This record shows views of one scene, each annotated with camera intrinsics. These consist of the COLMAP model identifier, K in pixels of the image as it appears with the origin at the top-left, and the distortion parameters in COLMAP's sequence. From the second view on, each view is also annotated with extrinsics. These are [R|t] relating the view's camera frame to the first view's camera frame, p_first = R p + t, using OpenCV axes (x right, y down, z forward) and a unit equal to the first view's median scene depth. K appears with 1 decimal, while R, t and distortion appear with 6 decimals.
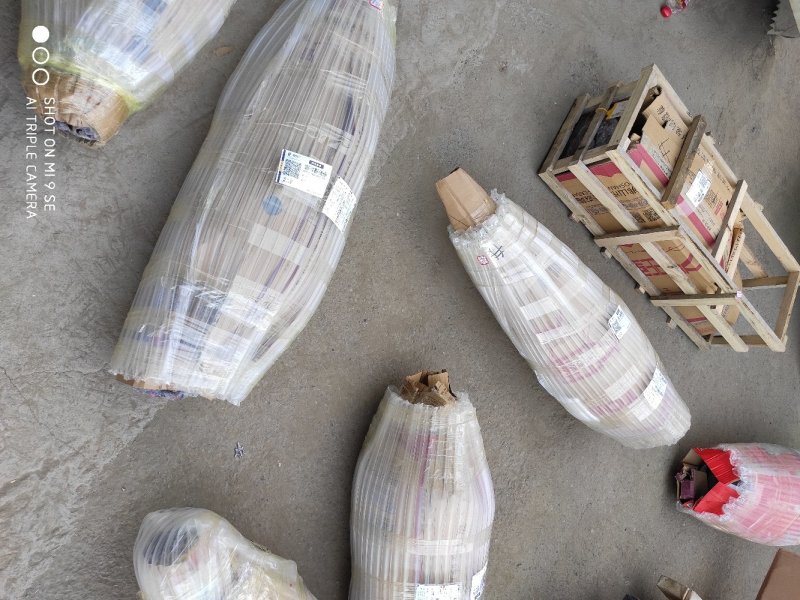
lens RADIAL K [[616.7, 0, 400.0], [0, 616.7, 300.0], [0, 0, 1]] dist [0.005472, -0.005807]
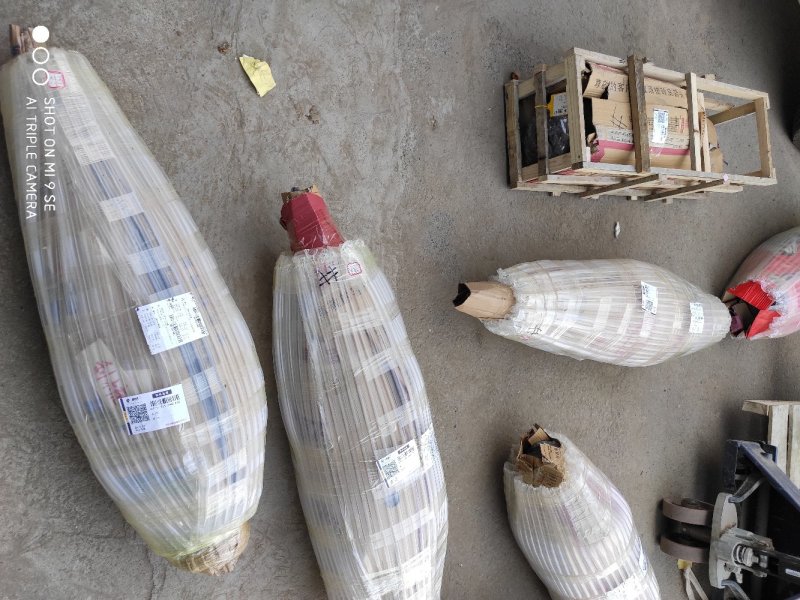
lens RADIAL K [[616.7, 0, 400.0], [0, 616.7, 300.0], [0, 0, 1]] dist [0.005472, -0.005807]
pose [[0.853942, -0.514851, -0.075572, 0.053440], [0.508371, 0.794405, 0.332385, -0.501517], [-0.111094, -0.322257, 0.940111, 0.012330]]
